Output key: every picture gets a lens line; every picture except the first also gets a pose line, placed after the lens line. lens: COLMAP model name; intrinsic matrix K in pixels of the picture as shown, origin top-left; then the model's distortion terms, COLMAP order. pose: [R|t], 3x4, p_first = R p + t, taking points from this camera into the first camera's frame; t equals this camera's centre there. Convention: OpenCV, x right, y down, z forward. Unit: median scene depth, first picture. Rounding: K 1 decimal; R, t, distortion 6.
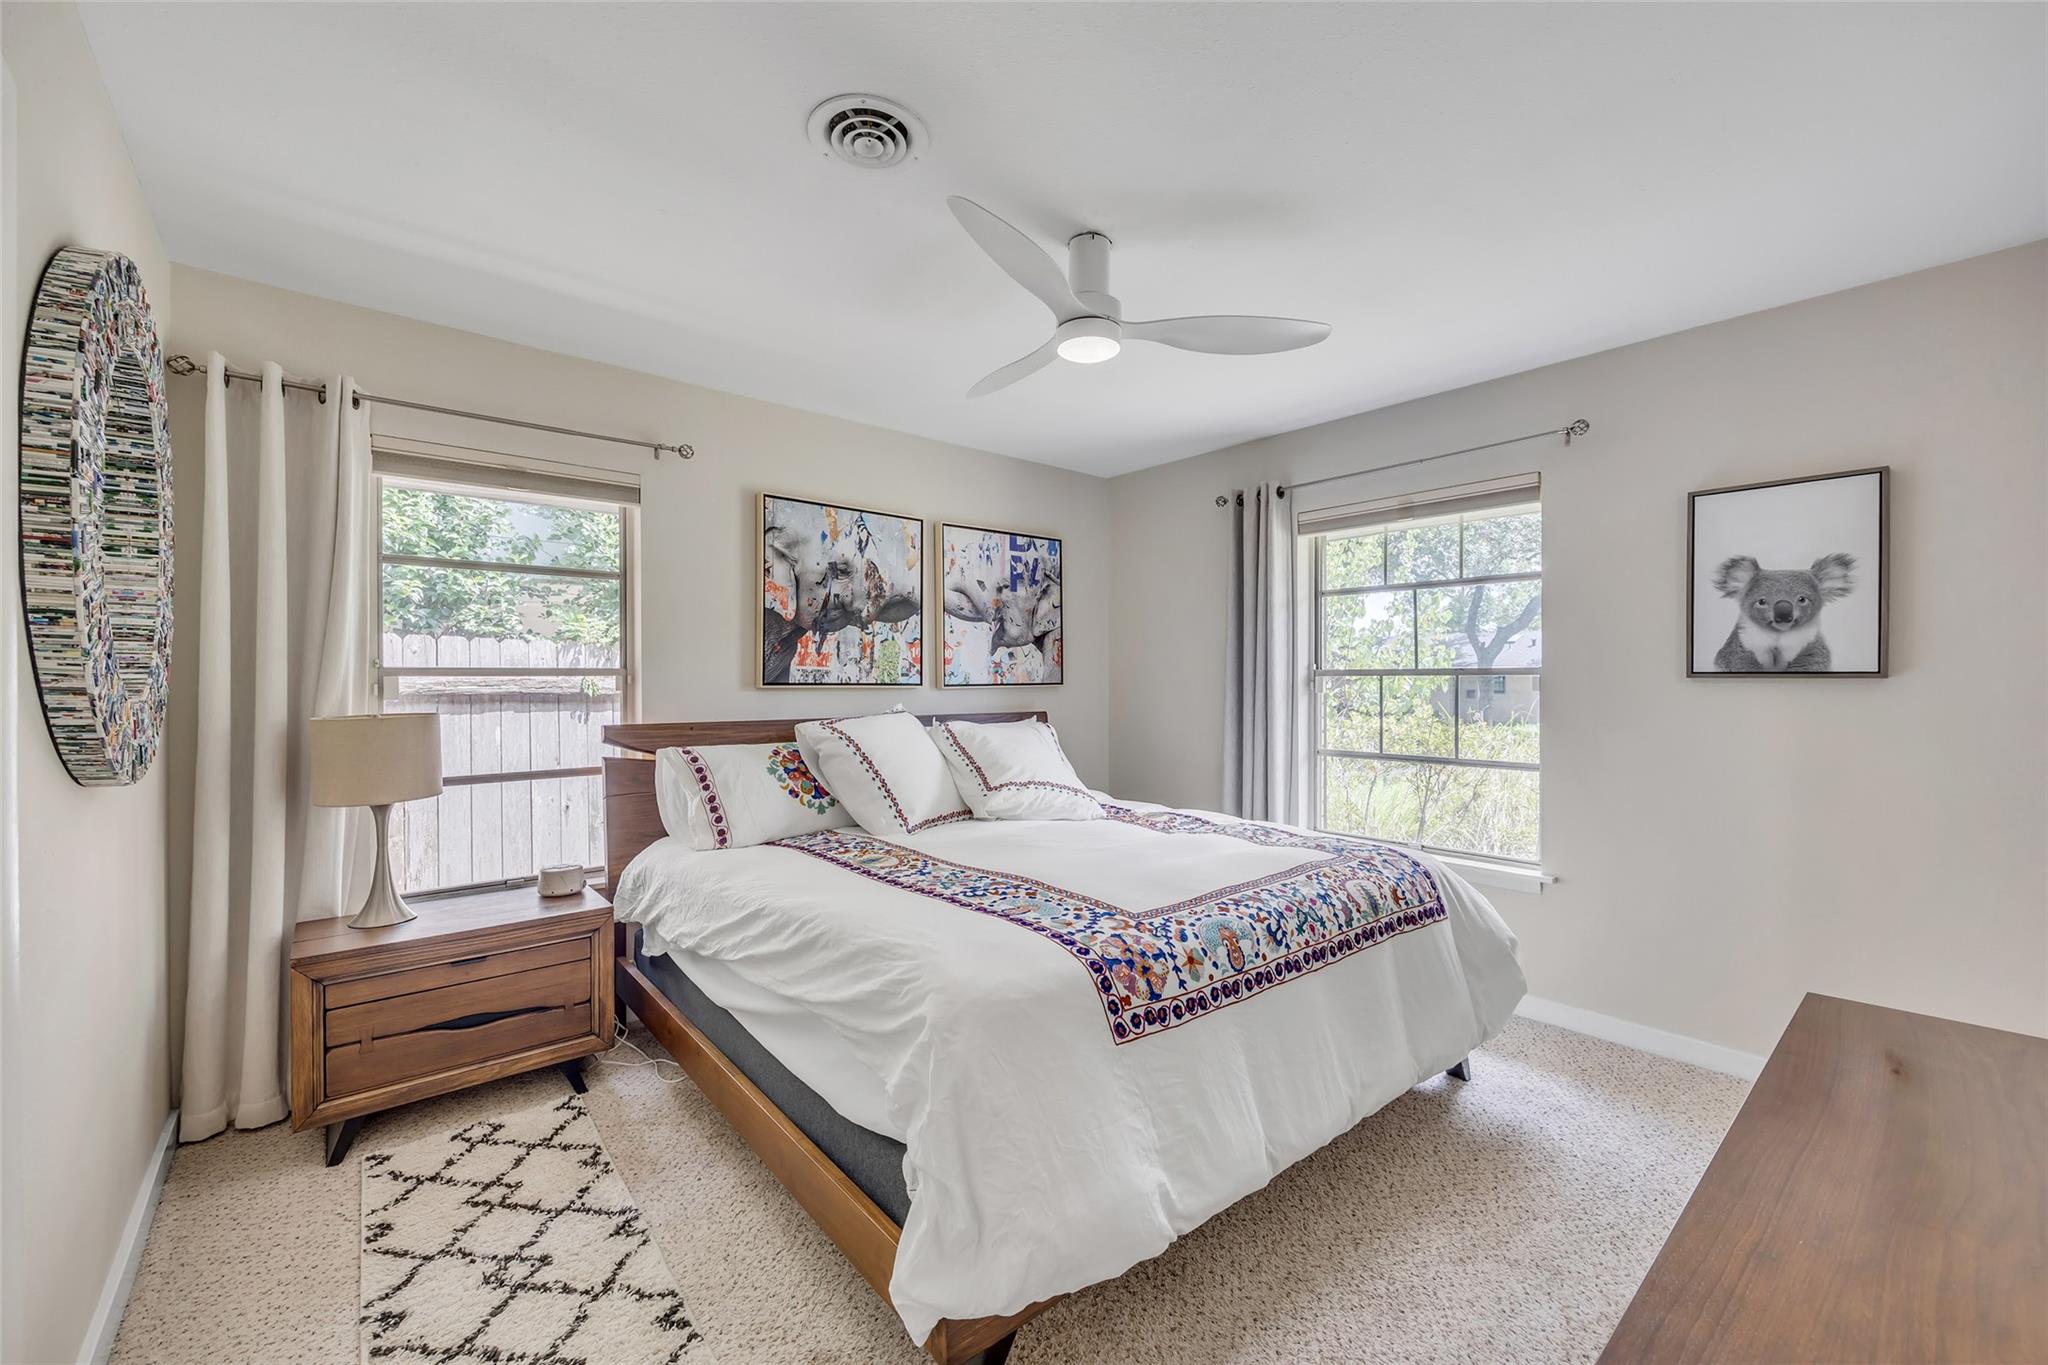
lens RADIAL K [[813.2, 0, 1028.1], [0, 813.2, 685.4], [0, 0, 1]] dist [0.000467, 0.000260]
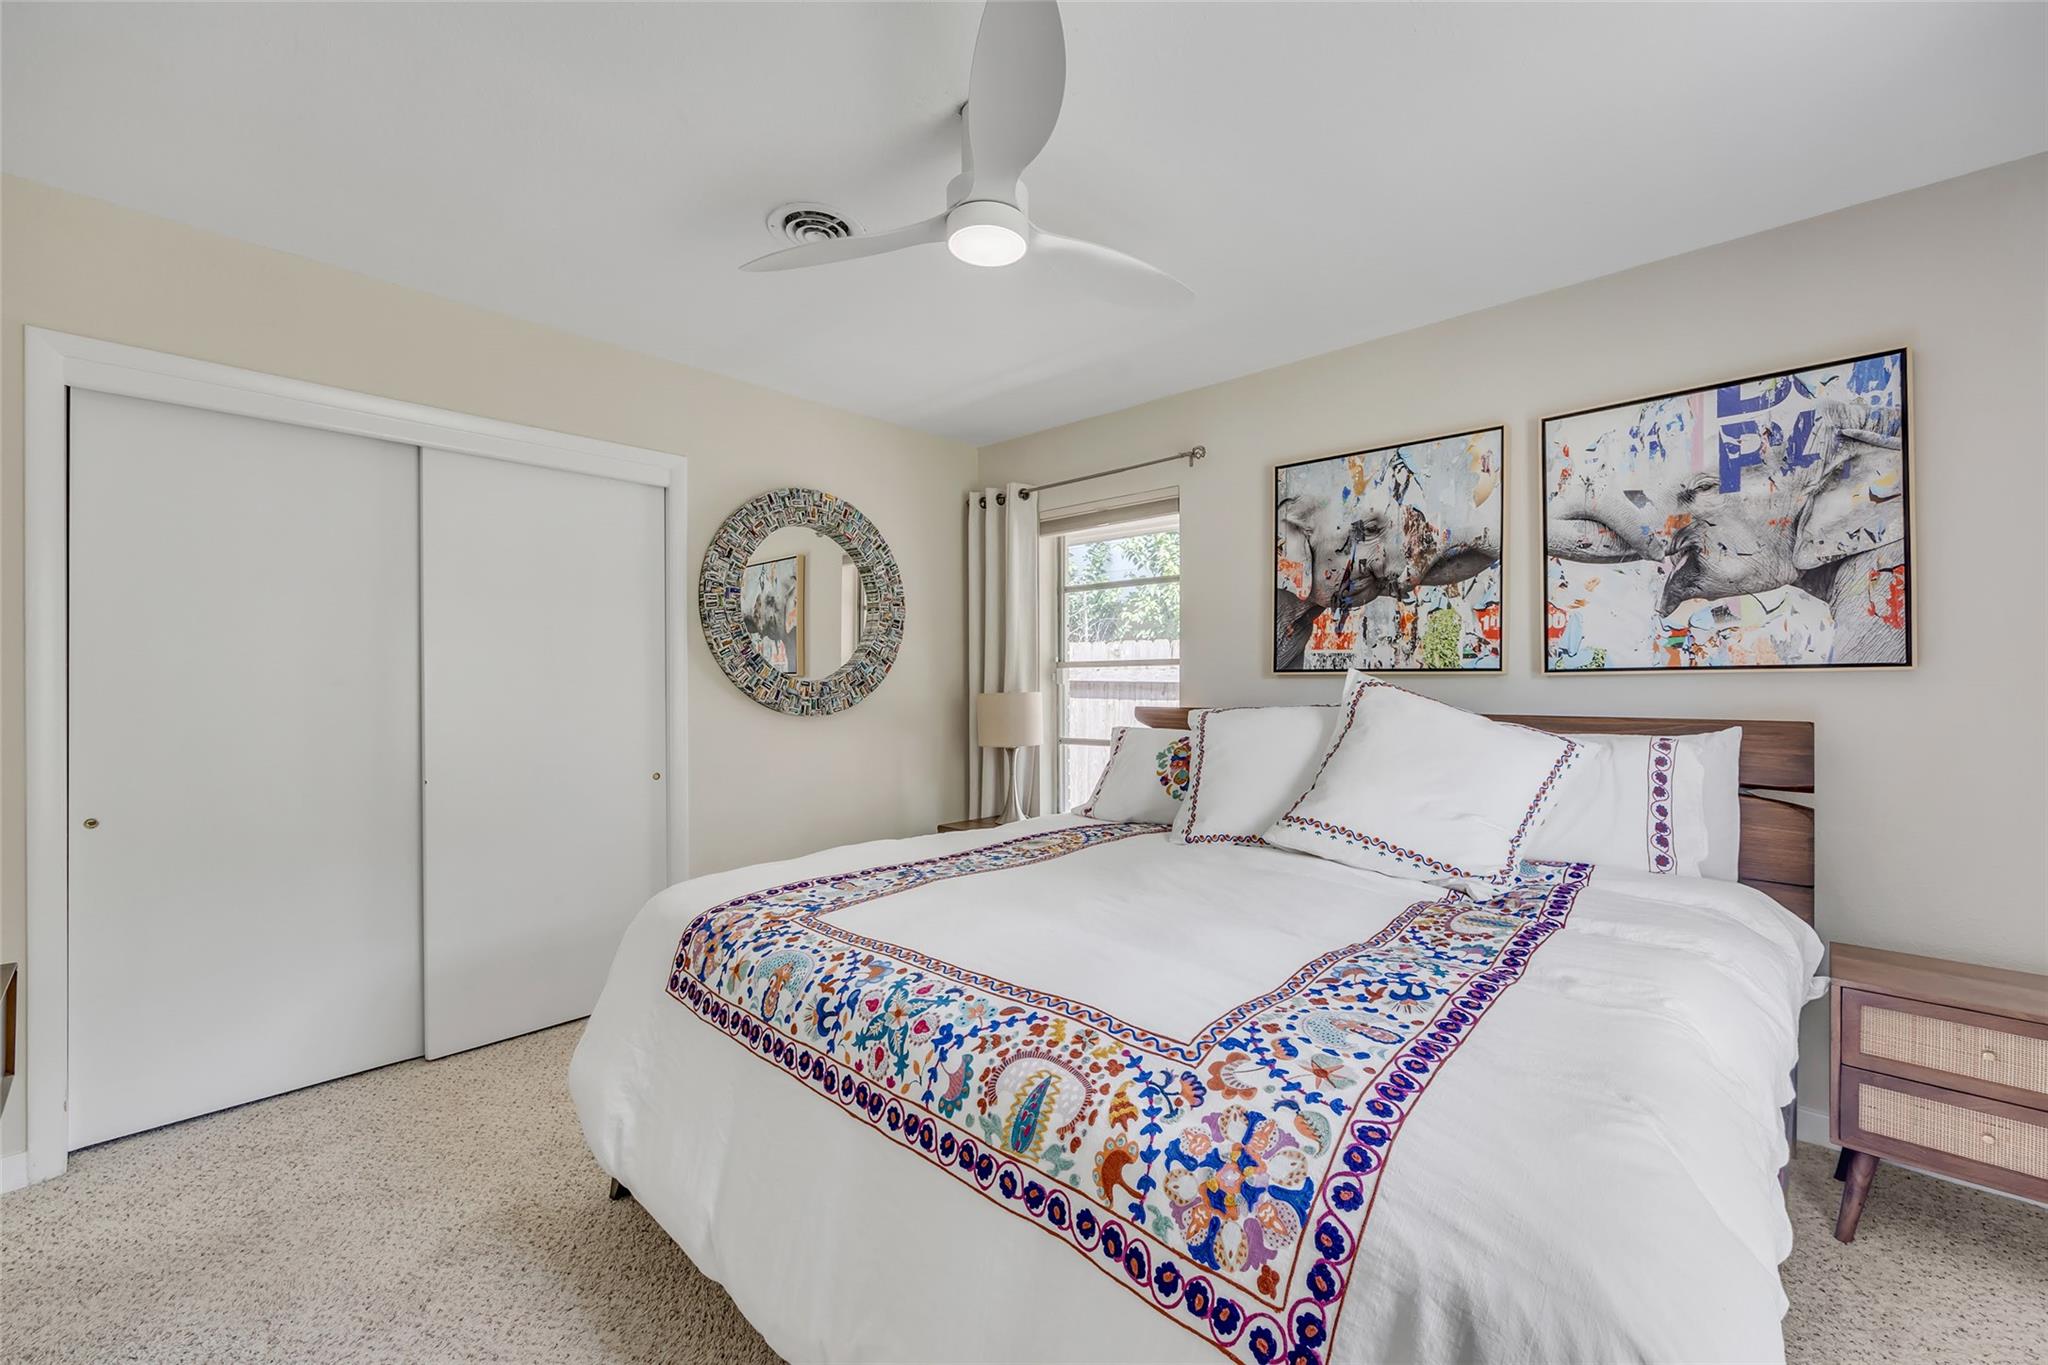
lens RADIAL K [[813.2, 0, 1029.6], [0, 813.2, 681.8], [0, 0, 1]] dist [0.000467, 0.000260]
pose [[0.131294, 0.000826, -0.991343, 0.514336], [-0.002452, 0.999997, 0.000508, 0.010253], [0.991340, 0.002364, 0.131296, 0.548799]]
